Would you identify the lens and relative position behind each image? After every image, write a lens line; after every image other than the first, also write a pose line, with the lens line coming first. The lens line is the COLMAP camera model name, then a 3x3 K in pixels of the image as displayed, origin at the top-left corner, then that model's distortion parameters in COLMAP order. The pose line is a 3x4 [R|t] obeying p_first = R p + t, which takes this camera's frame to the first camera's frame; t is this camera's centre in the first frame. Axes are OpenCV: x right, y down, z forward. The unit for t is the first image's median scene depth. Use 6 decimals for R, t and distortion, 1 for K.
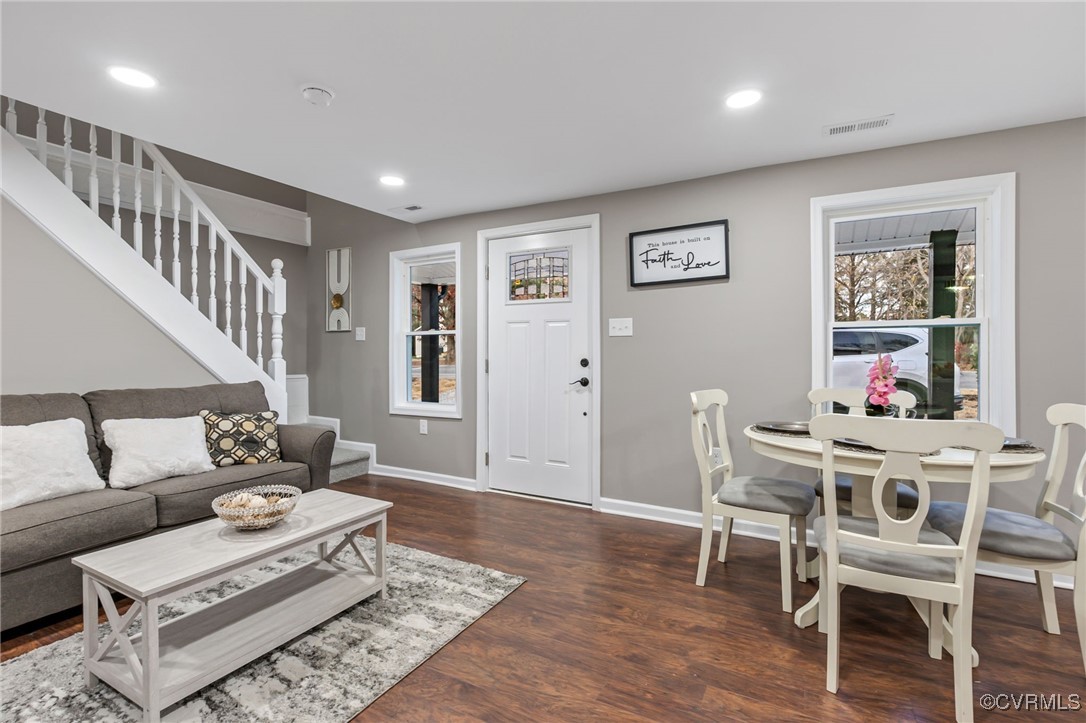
lens RADIAL K [[501.2, 0, 544.3], [0, 501.2, 352.9], [0, 0, 1]] dist [-0.002315, -0.000310]
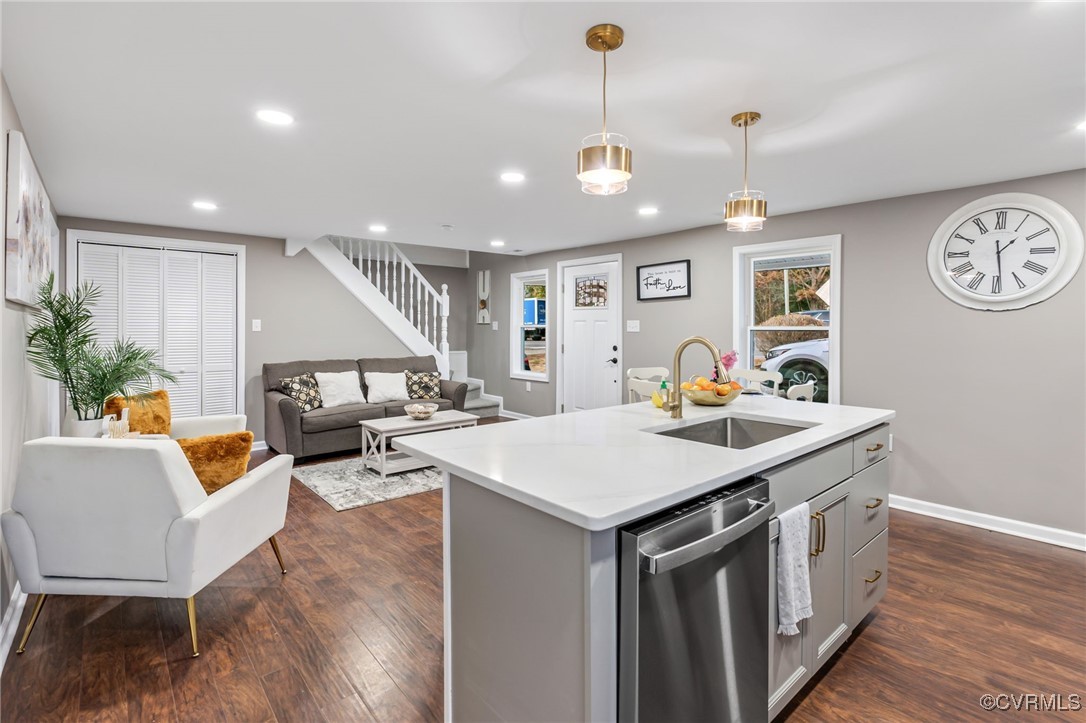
lens RADIAL K [[501.2, 0, 548.2], [0, 501.2, 328.4], [0, 0, 1]] dist [-0.002315, -0.000310]
pose [[0.940559, 0.004792, -0.339596, 0.434603], [-0.004432, 0.999988, 0.001836, -0.046043], [0.339601, -0.000222, 0.940570, -0.558497]]
